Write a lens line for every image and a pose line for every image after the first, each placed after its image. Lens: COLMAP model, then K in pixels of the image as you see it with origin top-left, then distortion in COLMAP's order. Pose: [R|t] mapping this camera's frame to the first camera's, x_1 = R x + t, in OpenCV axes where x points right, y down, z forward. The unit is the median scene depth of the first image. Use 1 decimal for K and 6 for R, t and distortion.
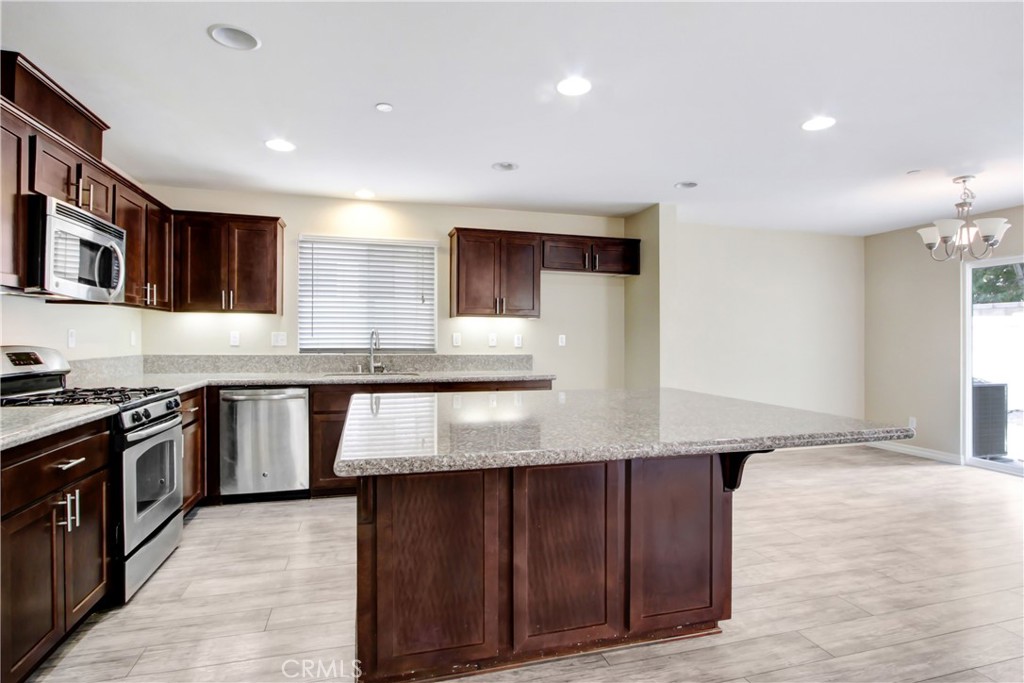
lens RADIAL K [[518.1, 0, 512.6], [0, 518.1, 329.3], [0, 0, 1]] dist [-0.005416, -0.000768]
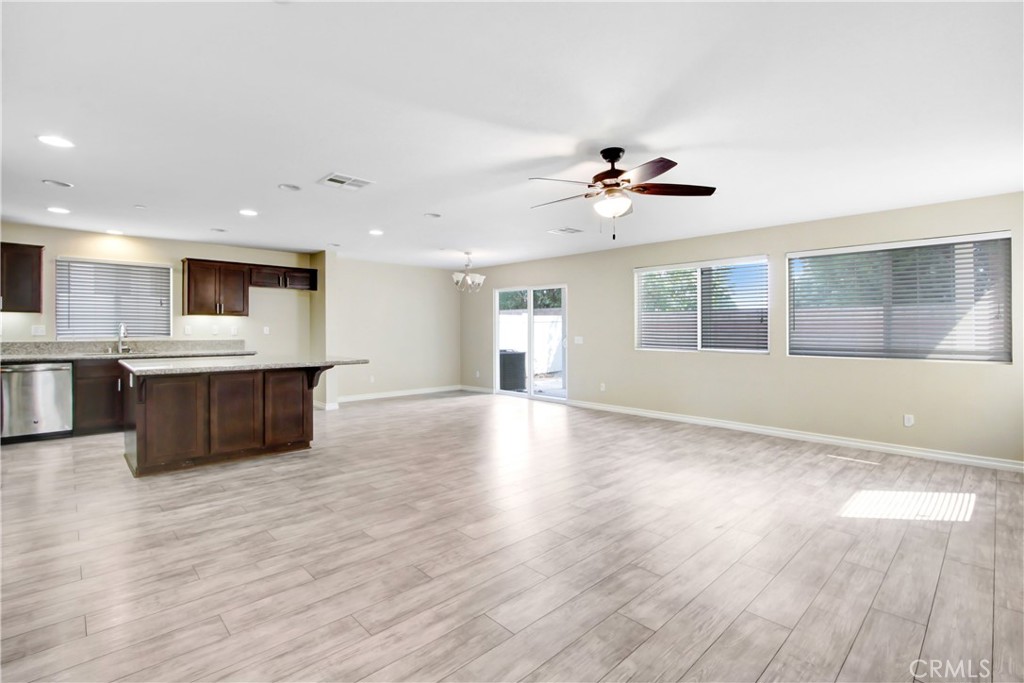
lens RADIAL K [[474.3, 0, 492.0], [0, 474.3, 324.0], [0, 0, 1]] dist [-0.012102, 0.000787]
pose [[0.897931, 0.000813, 0.440135, 0.089616], [-0.002258, 0.999994, 0.002759, -0.004633], [-0.440130, -0.003472, 0.897928, -0.674158]]
